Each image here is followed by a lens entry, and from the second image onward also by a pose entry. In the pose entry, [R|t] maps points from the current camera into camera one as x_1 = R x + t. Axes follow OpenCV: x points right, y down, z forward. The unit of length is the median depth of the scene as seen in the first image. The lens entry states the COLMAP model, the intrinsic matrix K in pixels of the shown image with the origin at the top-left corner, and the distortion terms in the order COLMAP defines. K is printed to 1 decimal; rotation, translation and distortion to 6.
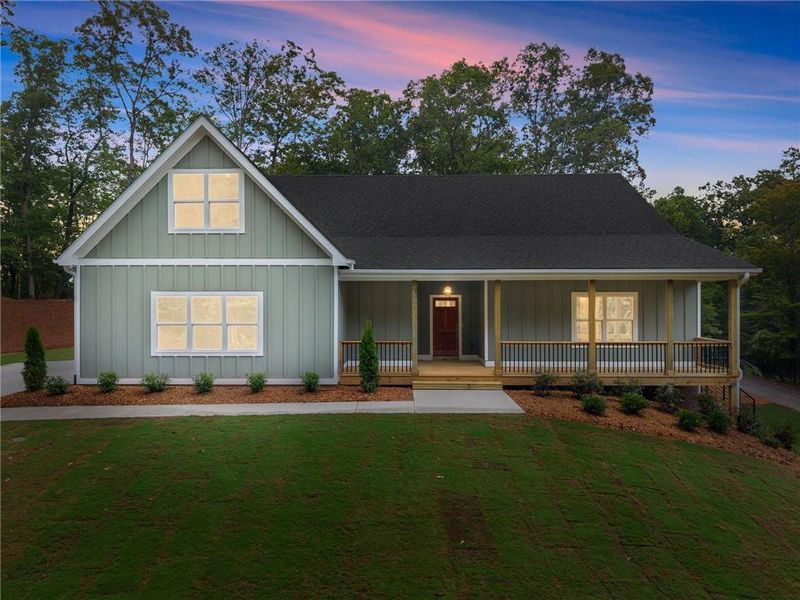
lens RADIAL K [[322.3, 0, 400.0], [0, 322.3, 300.0], [0, 0, 1]] dist [0.001255, 0.000016]
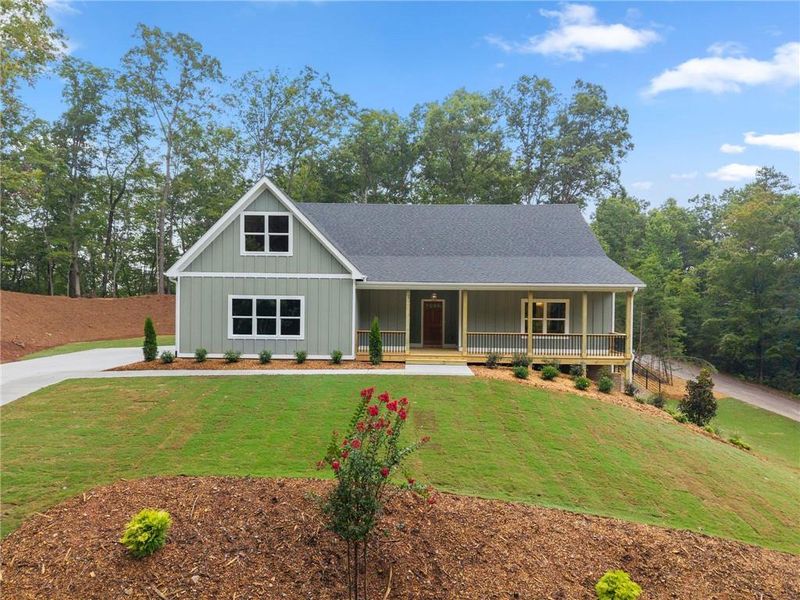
lens RADIAL K [[322.3, 0, 400.0], [0, 322.3, 300.0], [0, 0, 1]] dist [0.001255, 0.000016]
pose [[0.999663, 0.012537, -0.022725, 0.011194], [-0.012715, 0.999889, -0.007742, -0.000373], [0.022626, 0.008028, 0.999712, -0.116877]]
